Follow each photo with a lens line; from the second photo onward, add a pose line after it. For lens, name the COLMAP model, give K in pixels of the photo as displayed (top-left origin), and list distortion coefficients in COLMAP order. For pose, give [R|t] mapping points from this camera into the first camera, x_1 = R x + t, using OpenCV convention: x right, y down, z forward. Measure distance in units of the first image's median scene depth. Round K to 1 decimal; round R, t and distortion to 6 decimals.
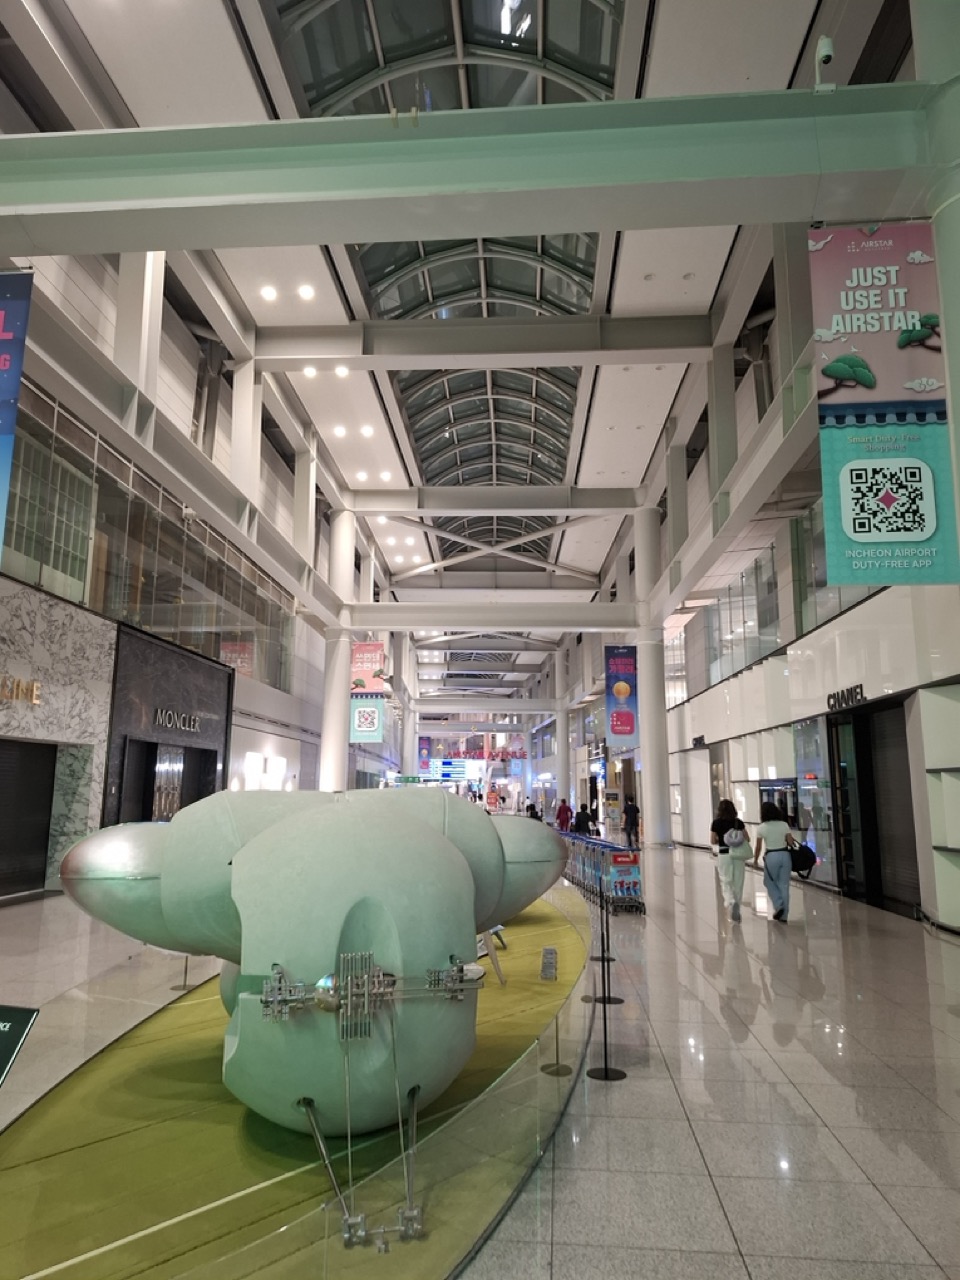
lens RADIAL K [[857.4, 0, 475.1], [0, 857.4, 641.8], [0, 0, 1]] dist [0.057435, -0.001268]
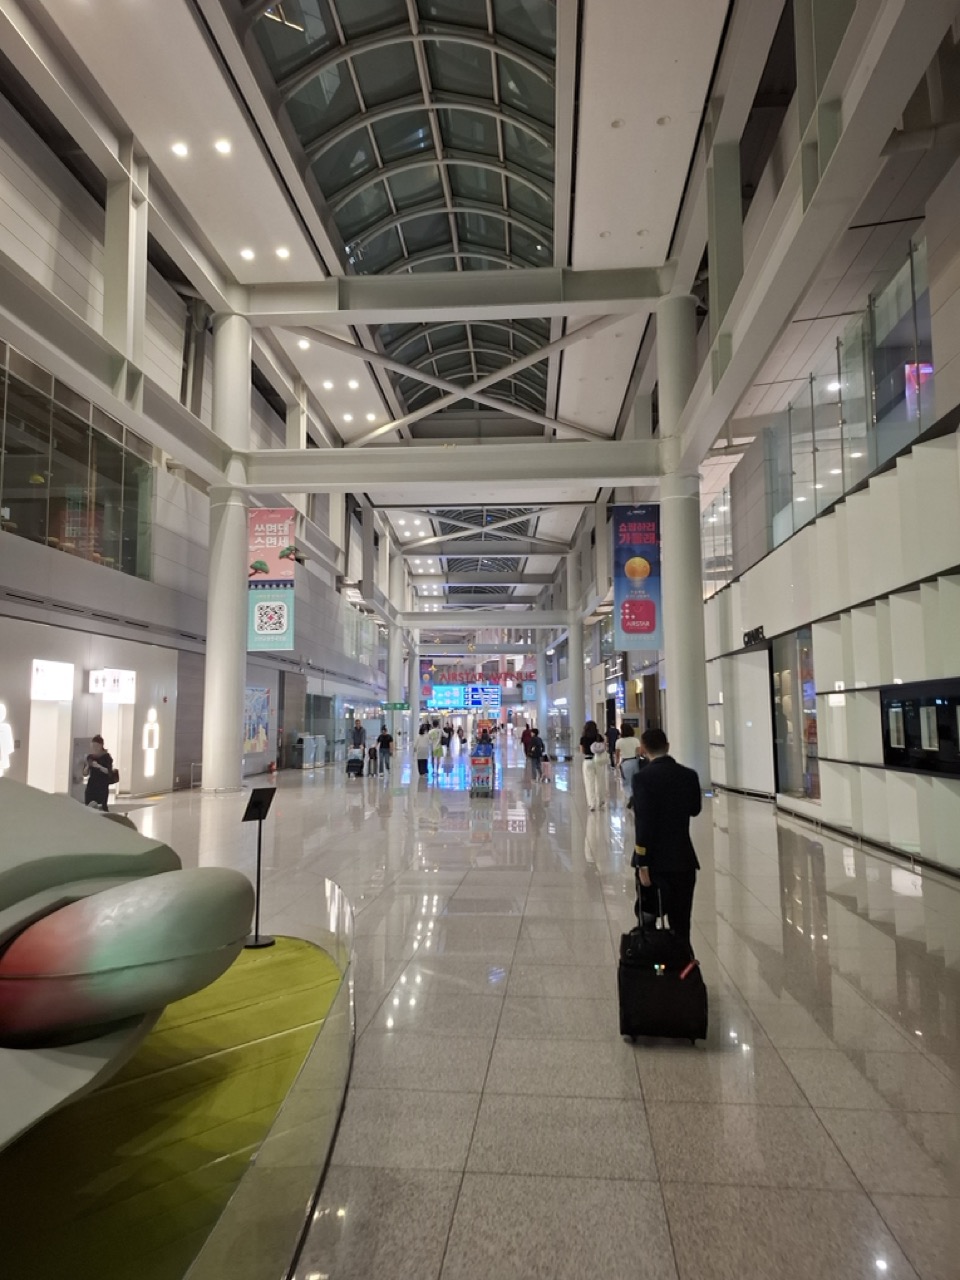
lens RADIAL K [[857.4, 0, 483.9], [0, 857.4, 637.8], [0, 0, 1]] dist [0.057435, -0.001268]
pose [[0.999560, -0.015535, -0.025274, 0.062456], [0.017420, 0.996943, 0.076160, 0.054810], [0.024014, -0.076566, 0.996775, 0.299207]]
